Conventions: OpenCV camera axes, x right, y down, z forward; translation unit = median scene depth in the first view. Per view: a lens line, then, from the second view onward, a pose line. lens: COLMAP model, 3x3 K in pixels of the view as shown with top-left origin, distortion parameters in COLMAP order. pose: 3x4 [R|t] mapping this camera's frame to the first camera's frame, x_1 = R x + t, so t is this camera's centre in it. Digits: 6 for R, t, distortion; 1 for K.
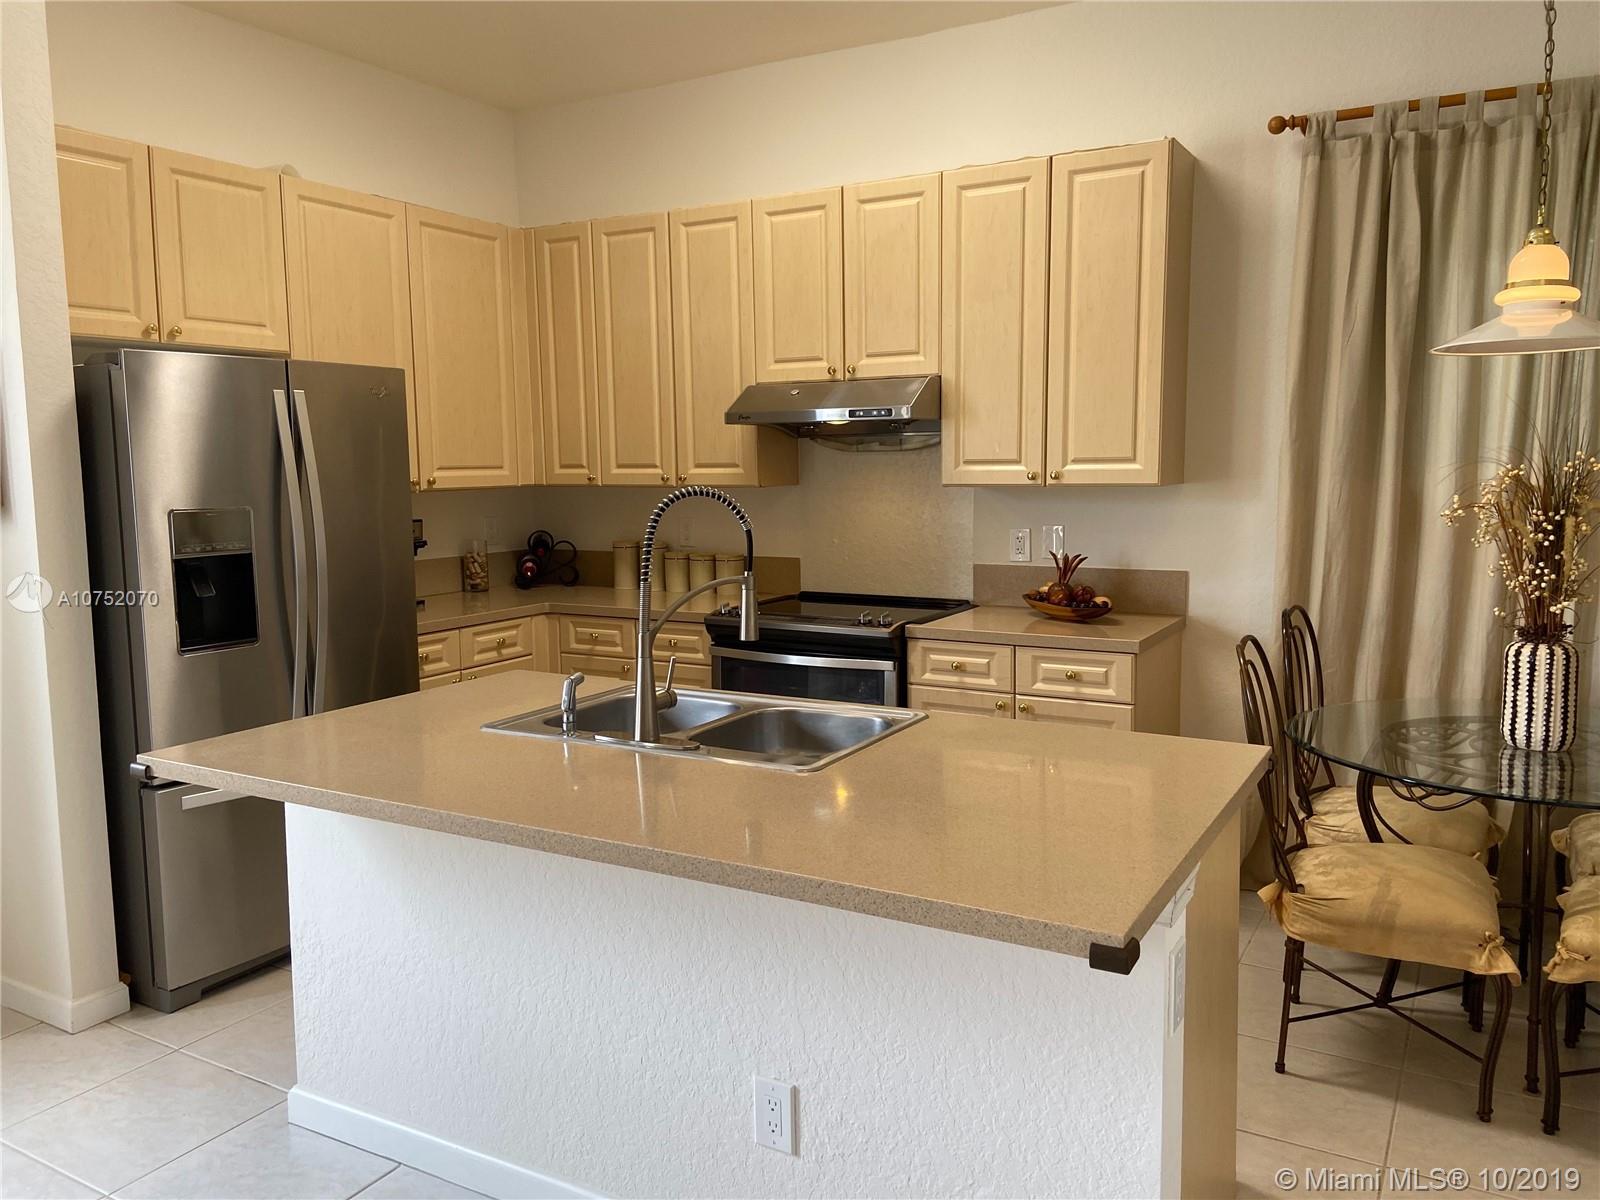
lens RADIAL K [[1203.2, 0, 796.6], [0, 1203.2, 592.6], [0, 0, 1]] dist [0.114398, -0.139858]
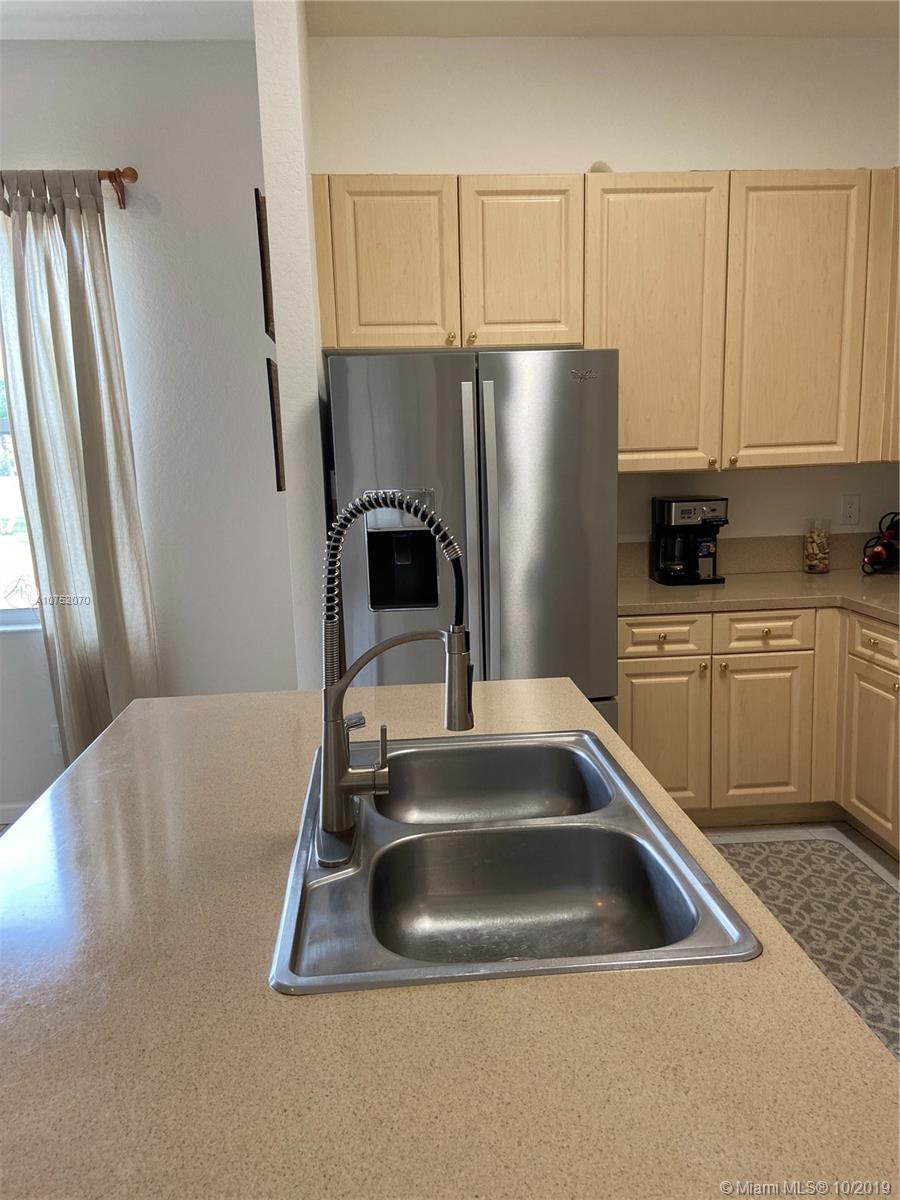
lens RADIAL K [[902.4, 0, 454.0], [0, 902.4, 602.1], [0, 0, 1]] dist [0.114398, -0.139858]
pose [[0.570792, 0.131240, -0.810539, 0.225265], [-0.069339, 0.991322, 0.111683, -0.052994], [0.818162, -0.007546, 0.574938, 0.462107]]
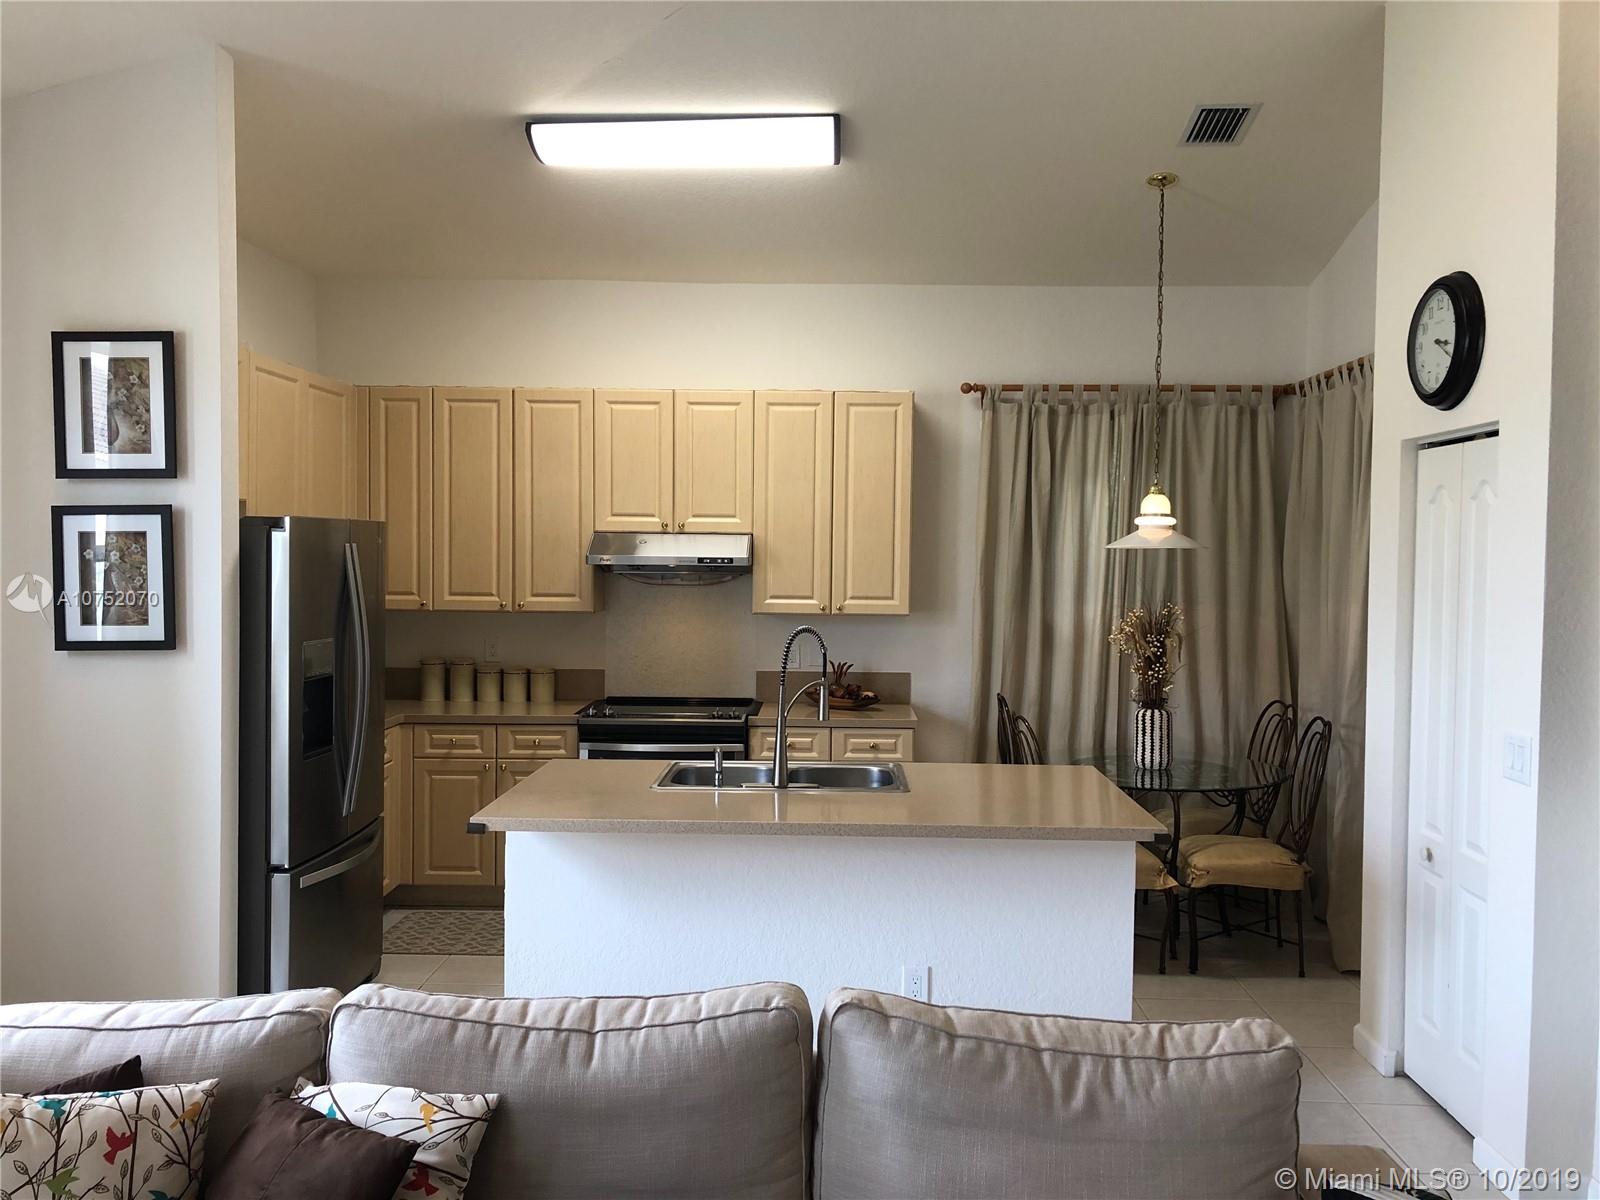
lens RADIAL K [[1323.6, 0, 797.4], [0, 1323.6, 595.4], [0, 0, 1]] dist [0.086550, -0.043322]
pose [[0.878694, 0.005096, 0.477358, -0.593308], [0.032318, 0.997014, -0.070133, -0.003542], [-0.476290, 0.077052, 0.875906, -0.355166]]
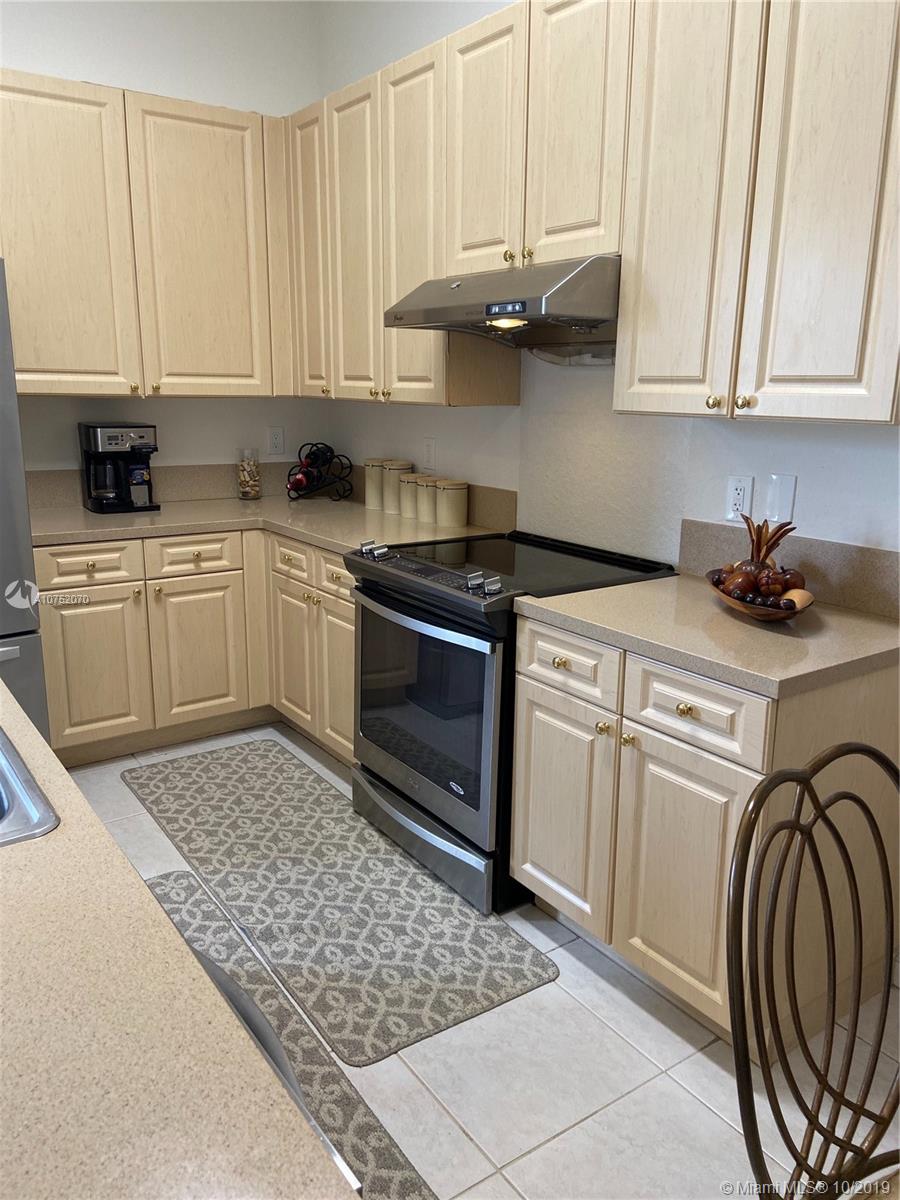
lens RADIAL K [[902.4, 0, 445.8], [0, 902.4, 597.1], [0, 0, 1]] dist [0.114398, -0.139858]
pose [[0.905720, 0.122340, -0.405837, 0.292243], [-0.071984, 0.987929, 0.137164, -0.049735], [0.417719, -0.095019, 0.903594, 0.481501]]
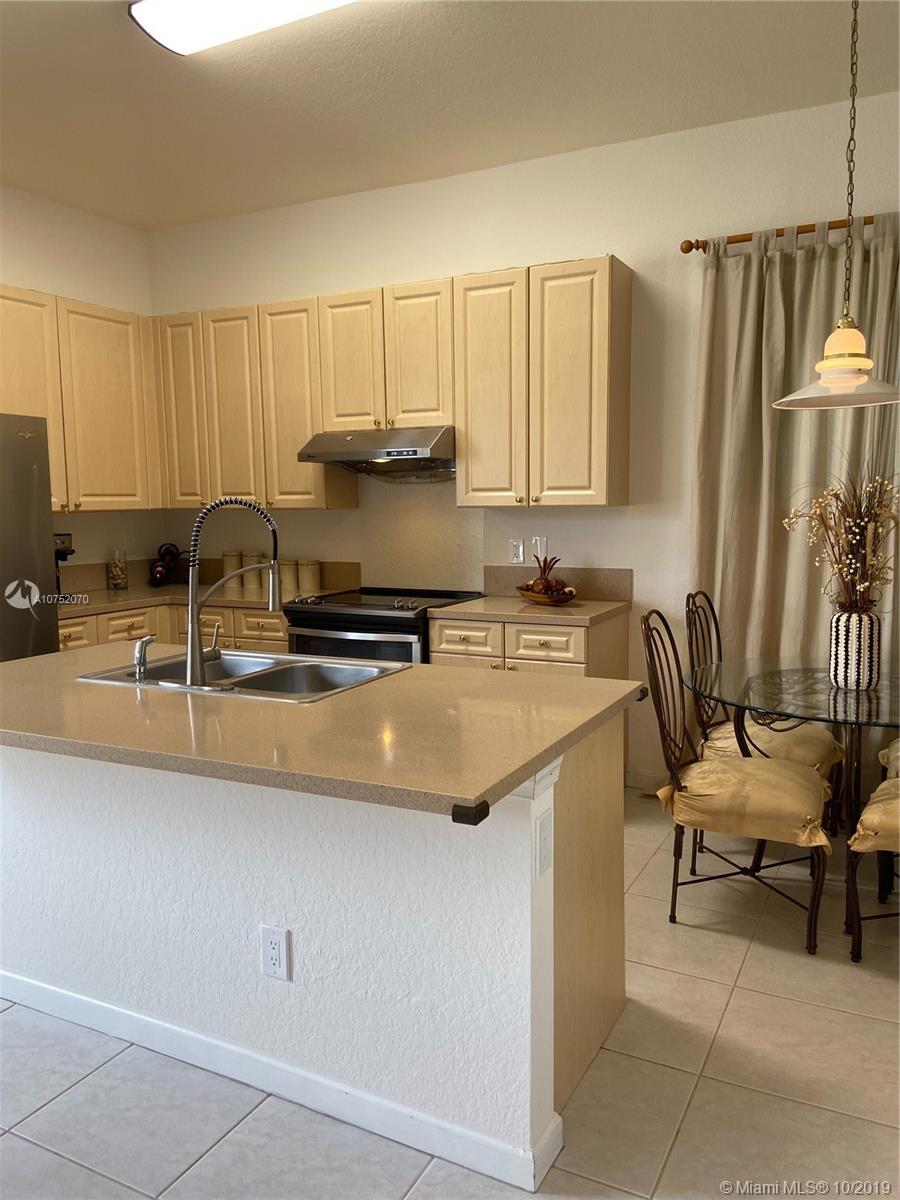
lens RADIAL K [[902.4, 0, 450.9], [0, 902.4, 592.0], [0, 0, 1]] dist [0.114398, -0.139858]
pose [[0.998901, -0.004574, 0.046656, 0.071790], [0.005055, 0.999935, -0.010198, 0.019239], [-0.046606, 0.010423, 0.998859, -0.021390]]
